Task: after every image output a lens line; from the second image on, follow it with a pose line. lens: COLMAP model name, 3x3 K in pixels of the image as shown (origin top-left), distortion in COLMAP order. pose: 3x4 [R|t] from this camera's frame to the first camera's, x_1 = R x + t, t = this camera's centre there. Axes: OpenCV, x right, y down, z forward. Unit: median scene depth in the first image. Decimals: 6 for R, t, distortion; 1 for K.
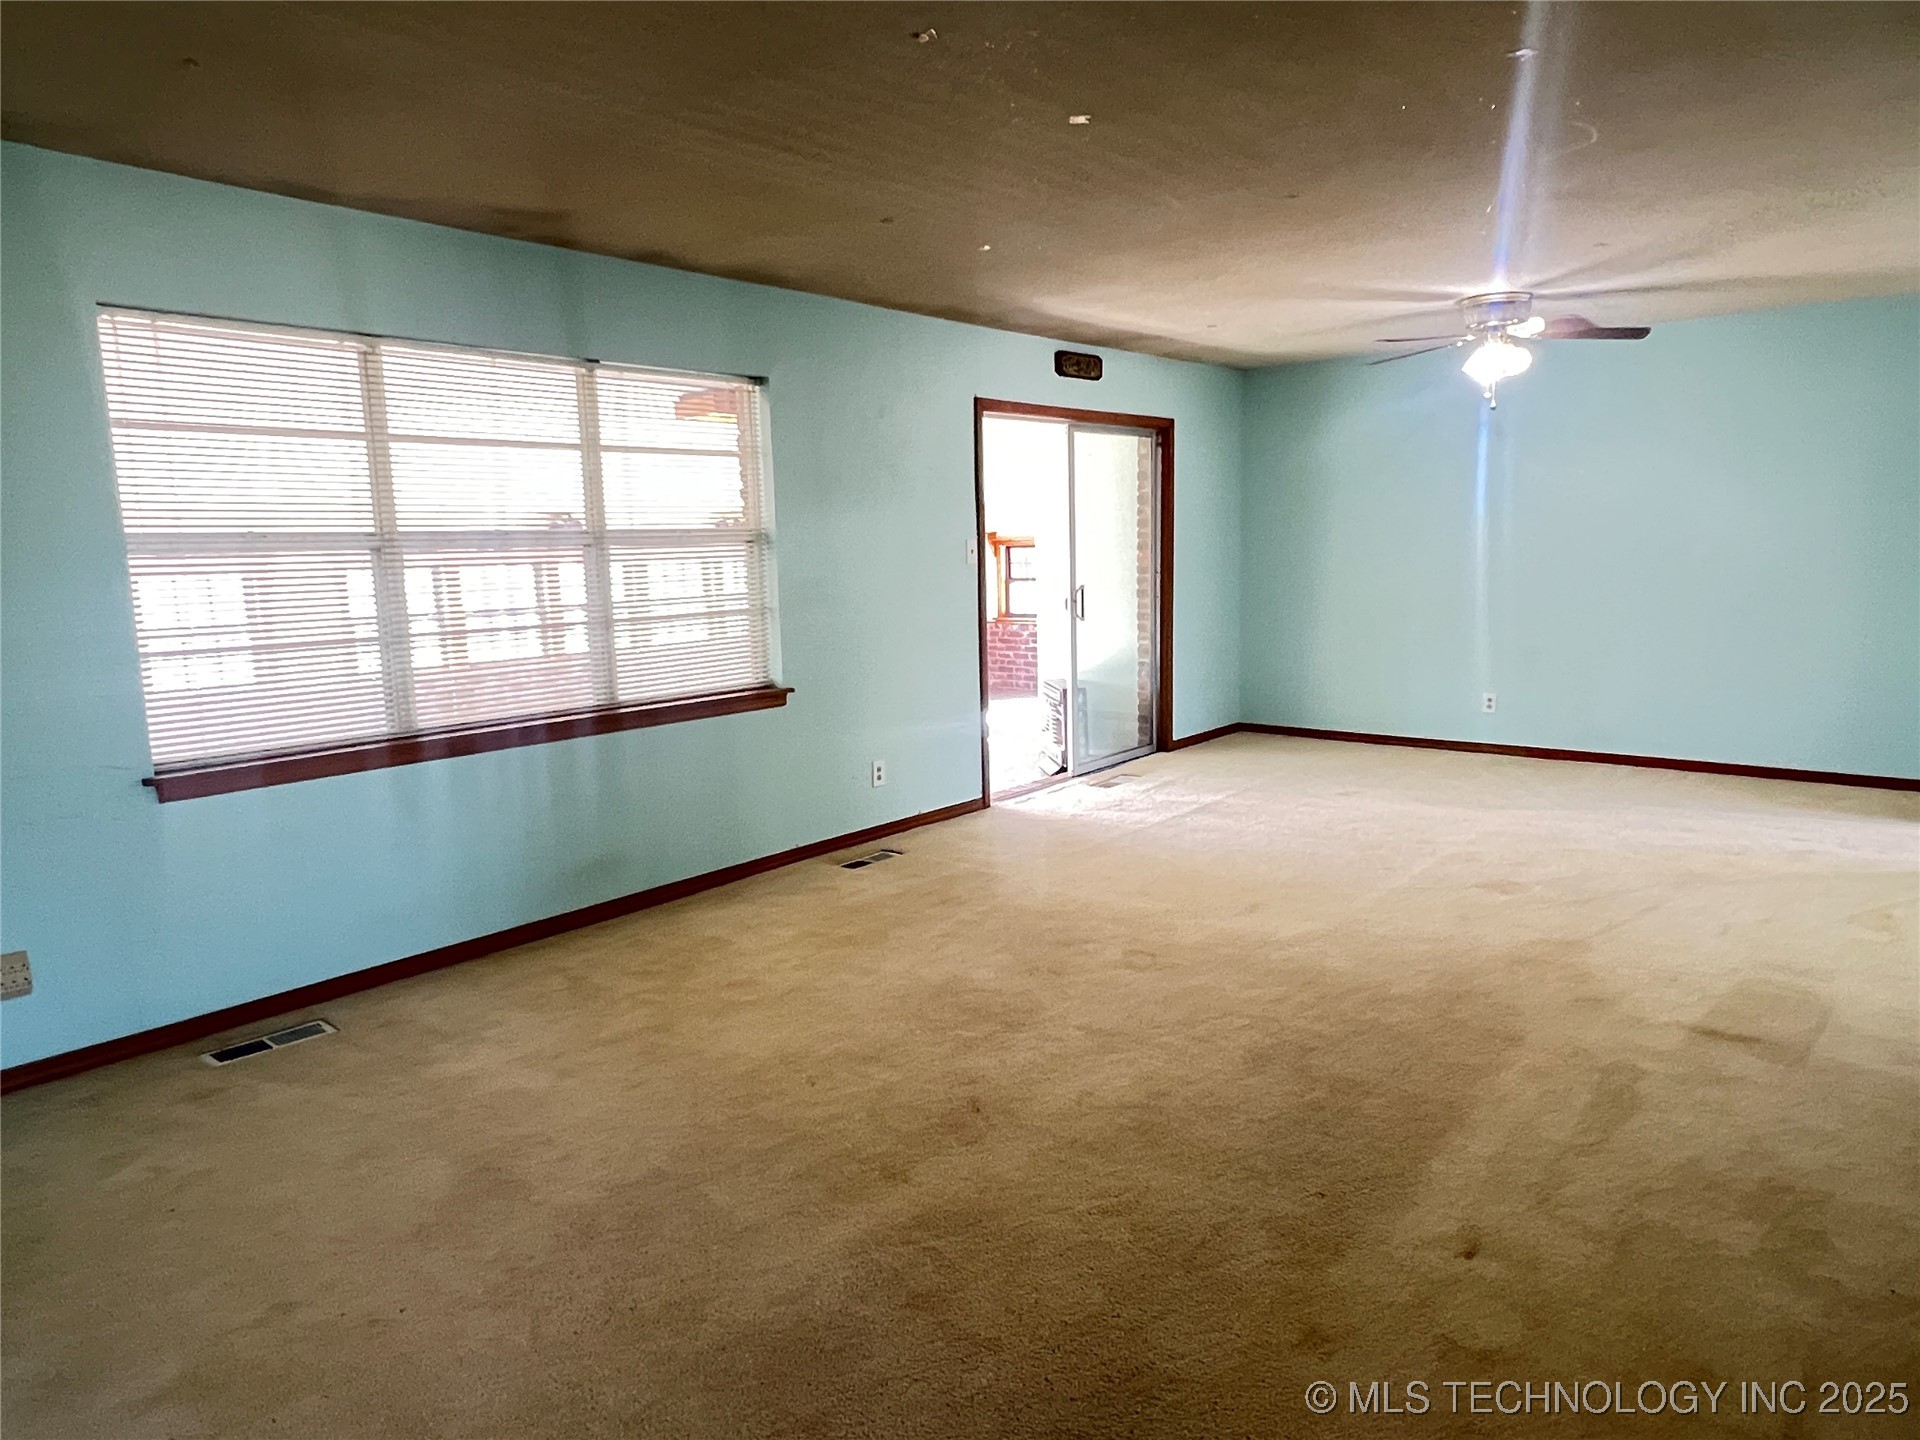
lens RADIAL K [[1234.2, 0, 954.1], [0, 1234.2, 724.4], [0, 0, 1]] dist [-0.006329, 0.012941]
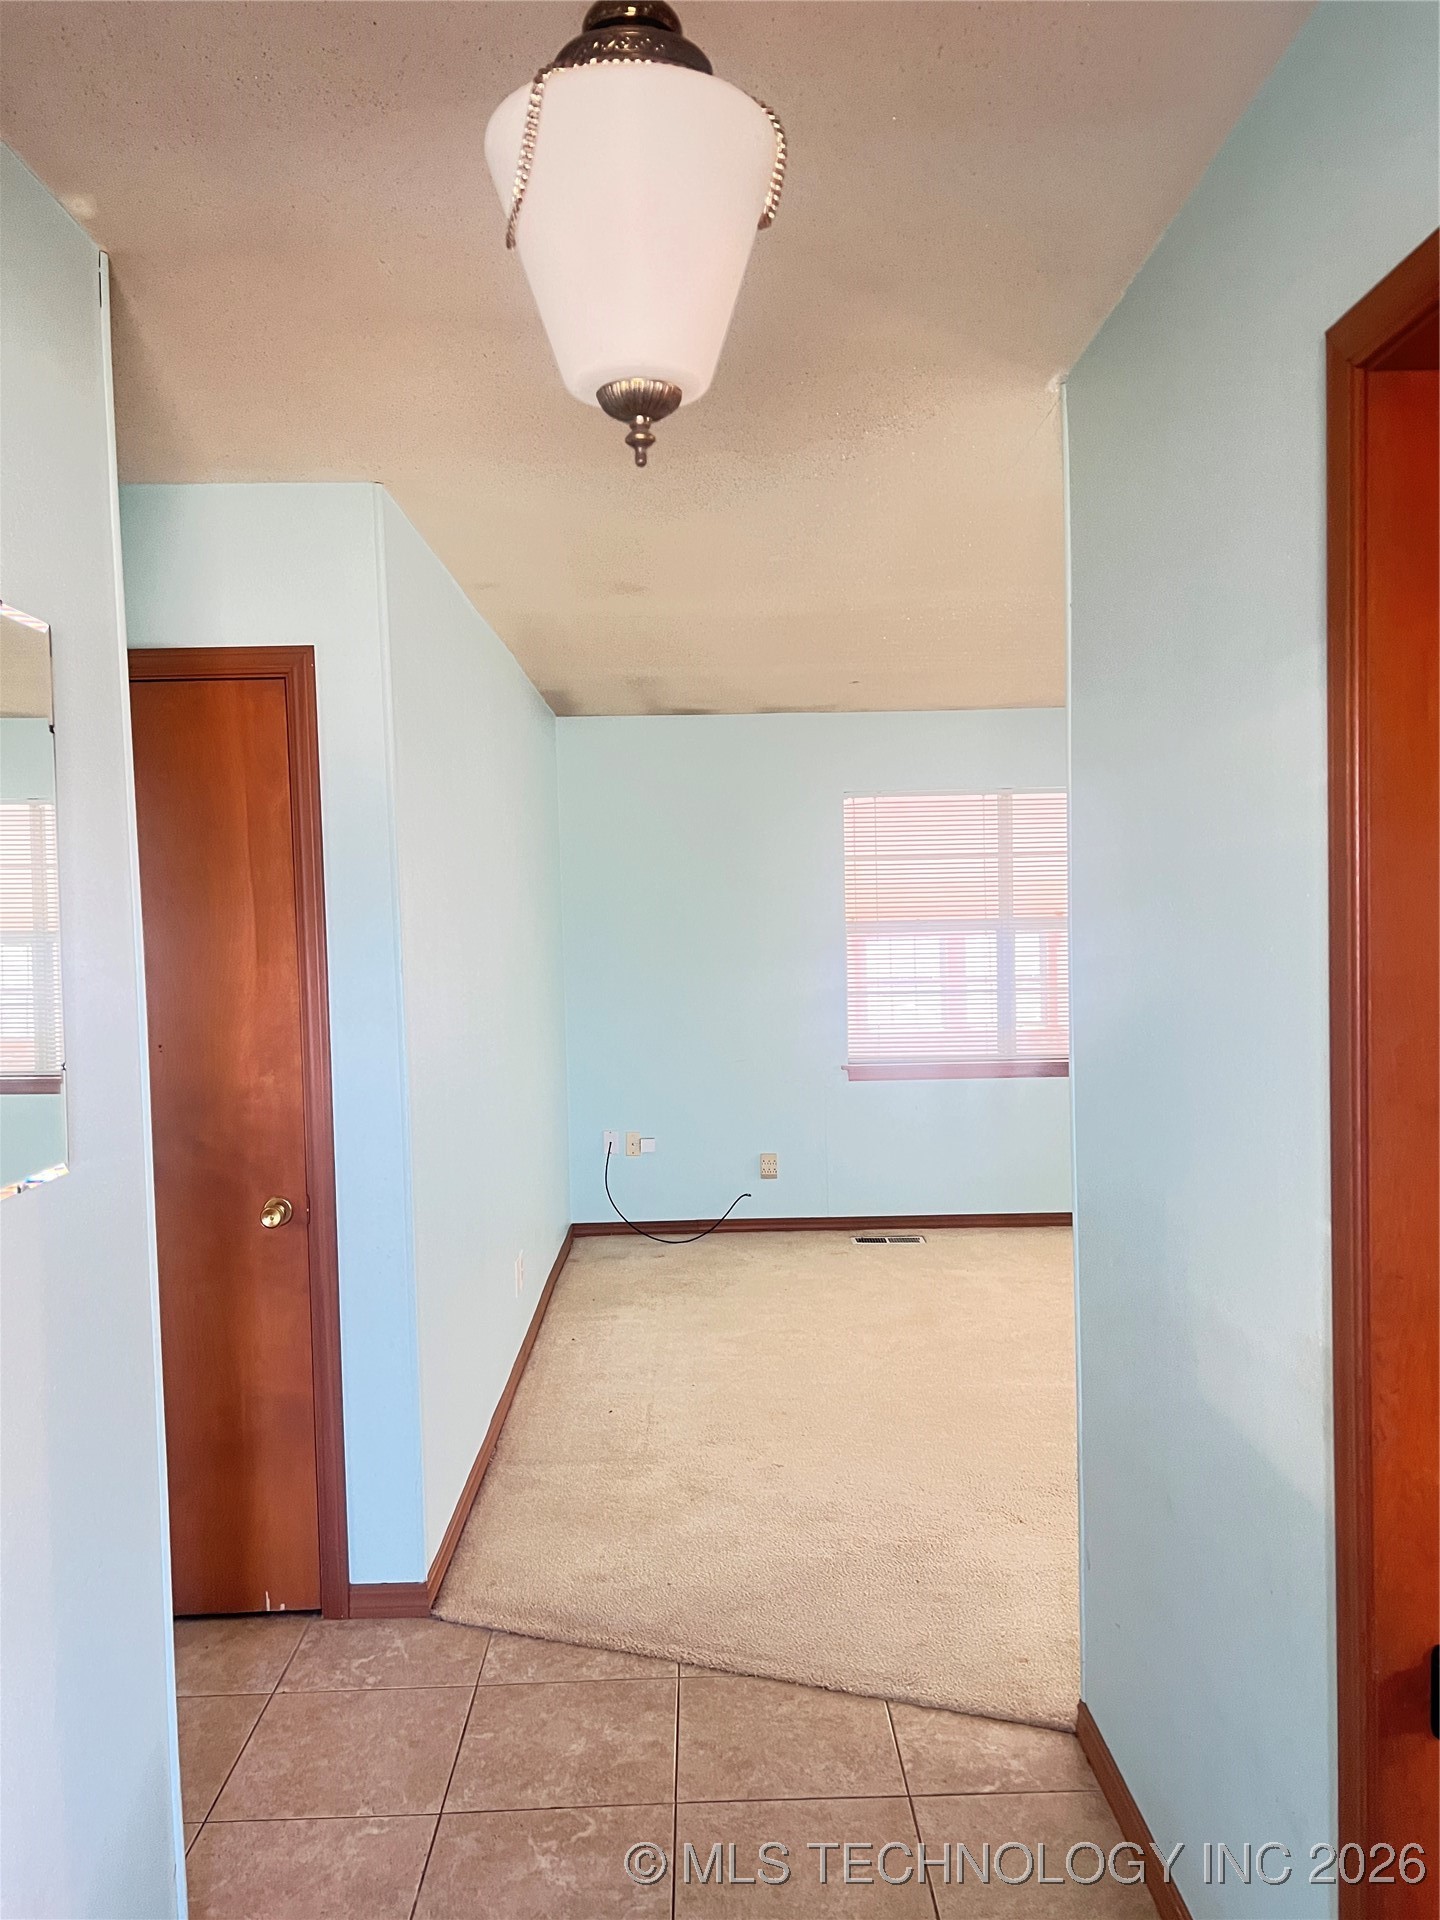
lens RADIAL K [[1445.1, 0, 719.6], [0, 1445.1, 962.3], [0, 0, 1]] dist [0.074506, -0.071806]
pose [[0.648606, 0.038513, -0.760150, 0.634854], [-0.106051, 0.993550, -0.040150, 0.000435], [0.753700, 0.106656, 0.648506, -0.367250]]
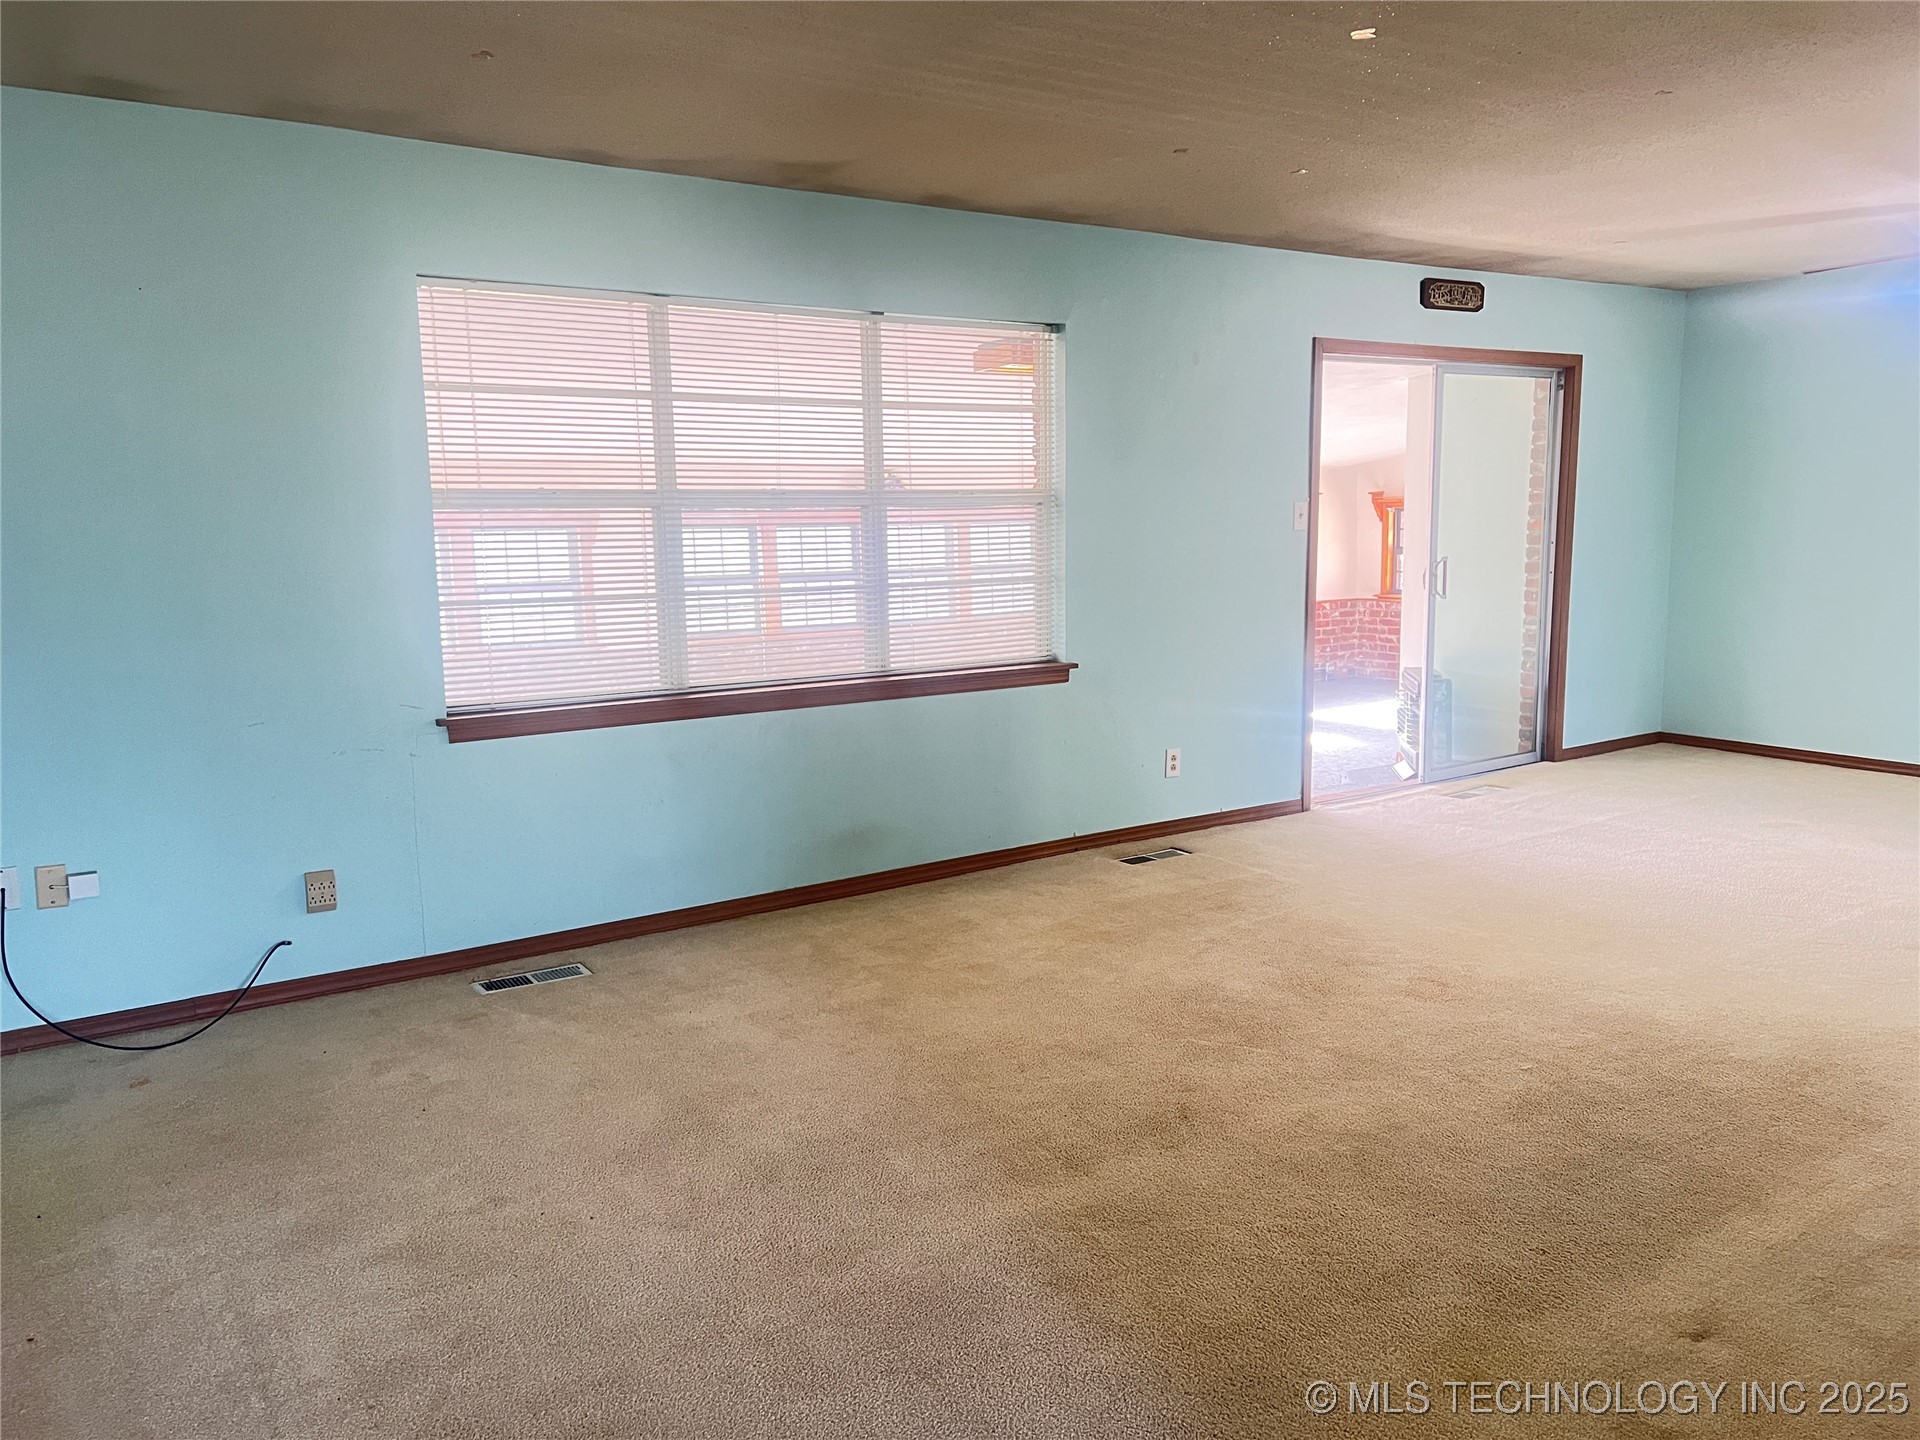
lens RADIAL K [[1445.1, 0, 959.8], [0, 1445.1, 713.8], [0, 0, 1]] dist [0.074506, -0.071806]
pose [[0.960553, 0.049032, -0.273739, 0.106287], [-0.049495, 0.998761, 0.005216, 0.009180], [0.273656, 0.008538, 0.961790, -0.078032]]
